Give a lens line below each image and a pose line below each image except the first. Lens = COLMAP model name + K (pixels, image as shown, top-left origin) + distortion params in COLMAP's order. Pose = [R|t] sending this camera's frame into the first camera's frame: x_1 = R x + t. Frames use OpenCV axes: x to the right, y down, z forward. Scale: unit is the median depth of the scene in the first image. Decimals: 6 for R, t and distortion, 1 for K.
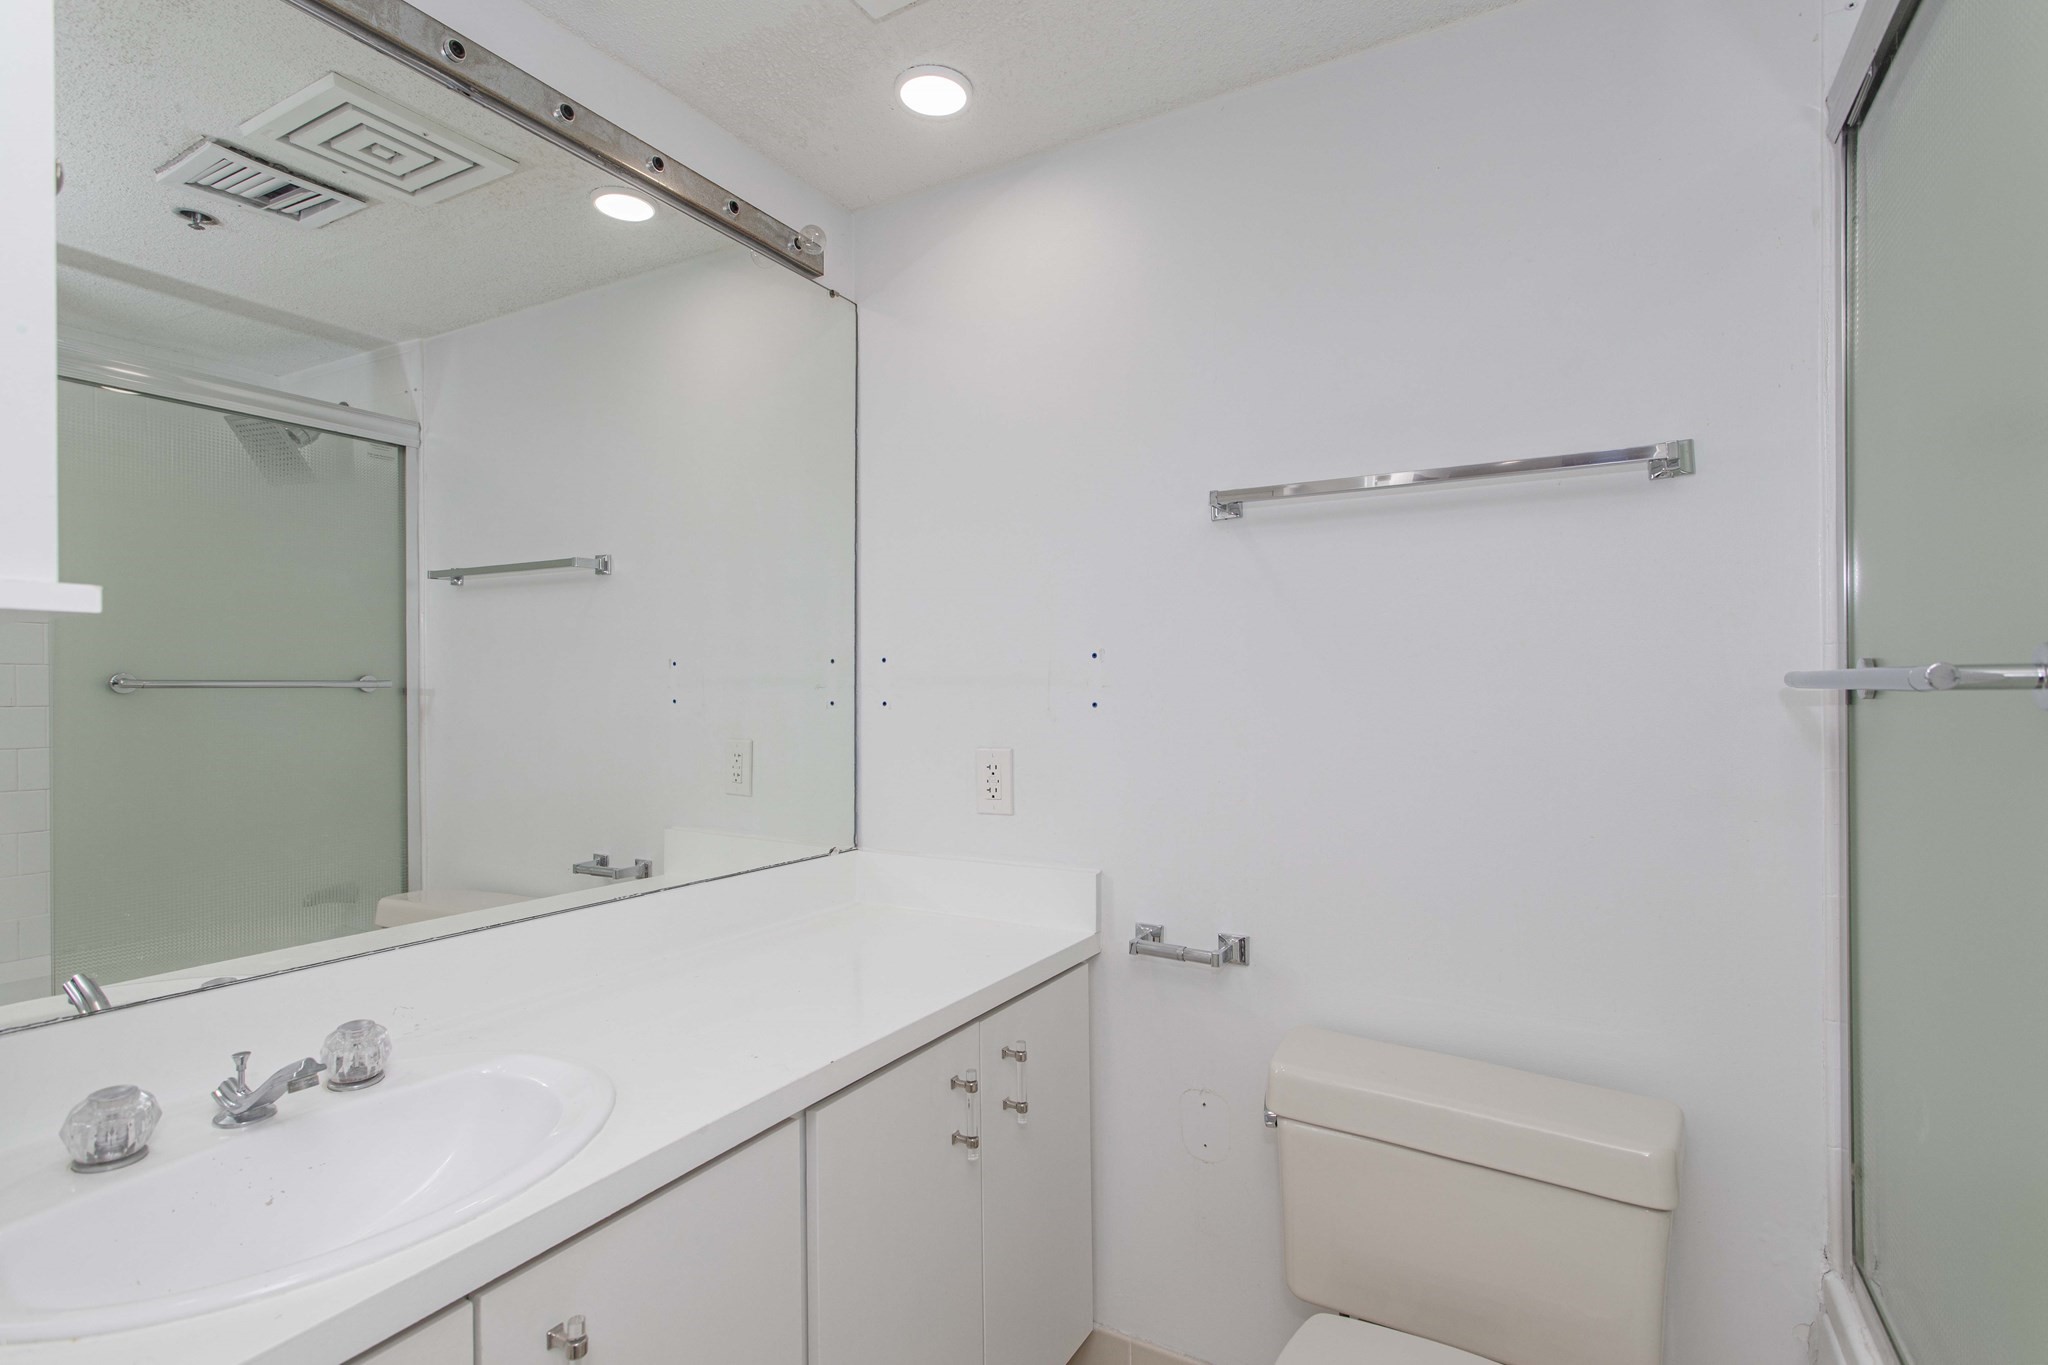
lens RADIAL K [[982.7, 0, 1028.4], [0, 982.7, 684.4], [0, 0, 1]] dist [0.000489, -0.000182]
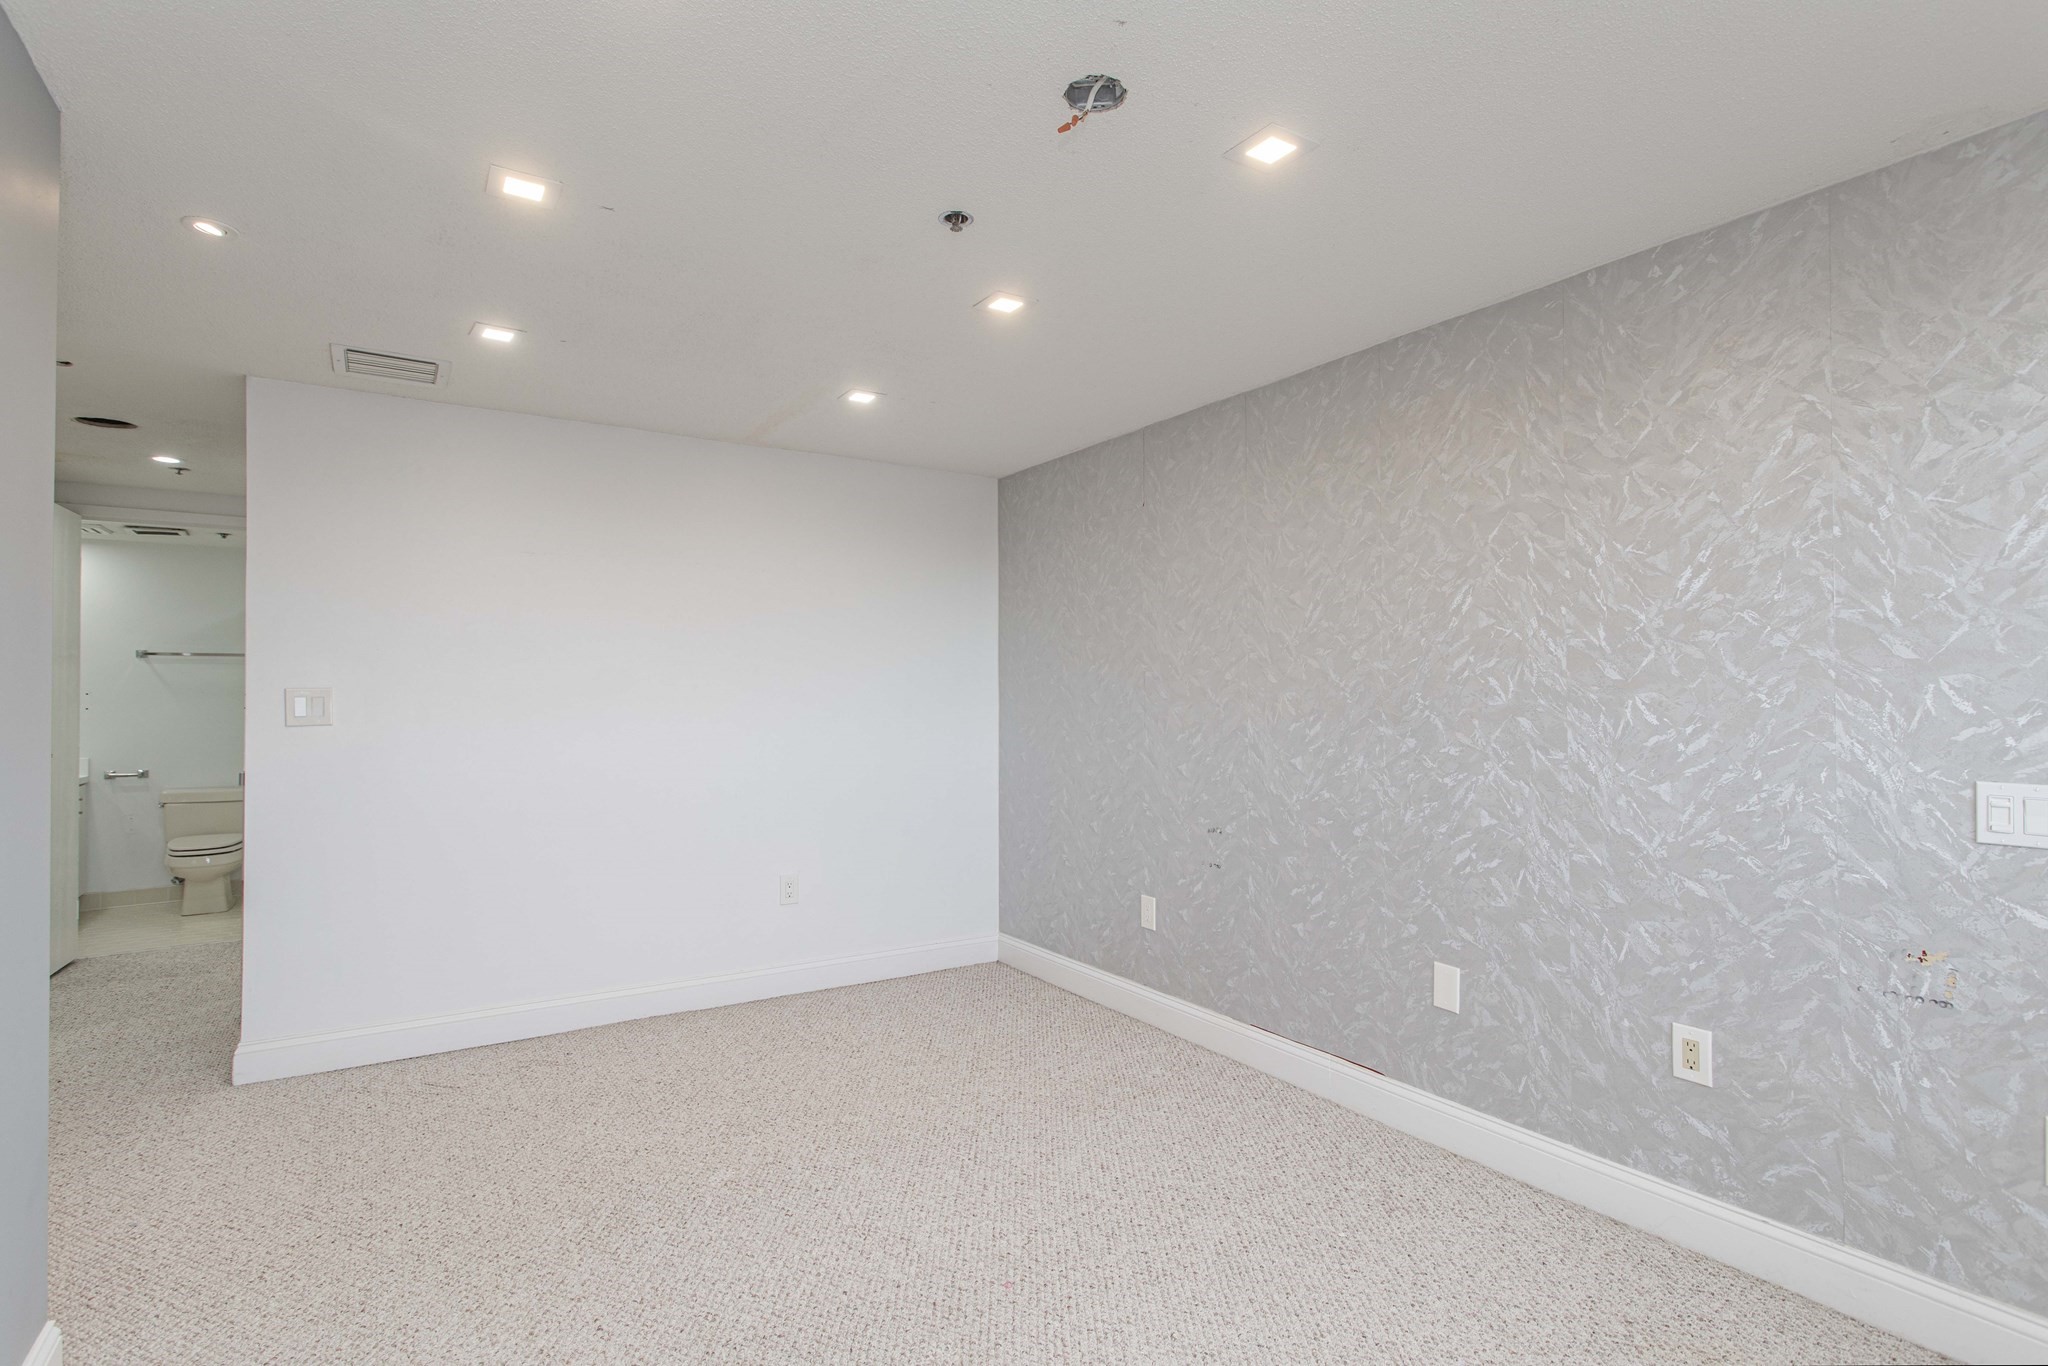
lens RADIAL K [[1000.0, 0, 1026.9], [0, 1000.0, 686.2], [0, 0, 1]] dist [0.001270, 0.002228]
pose [[0.460534, 0.013551, 0.887538, -1.647281], [-0.004290, 0.999906, -0.013041, -0.026565], [-0.887632, 0.002199, 0.460549, -3.773619]]
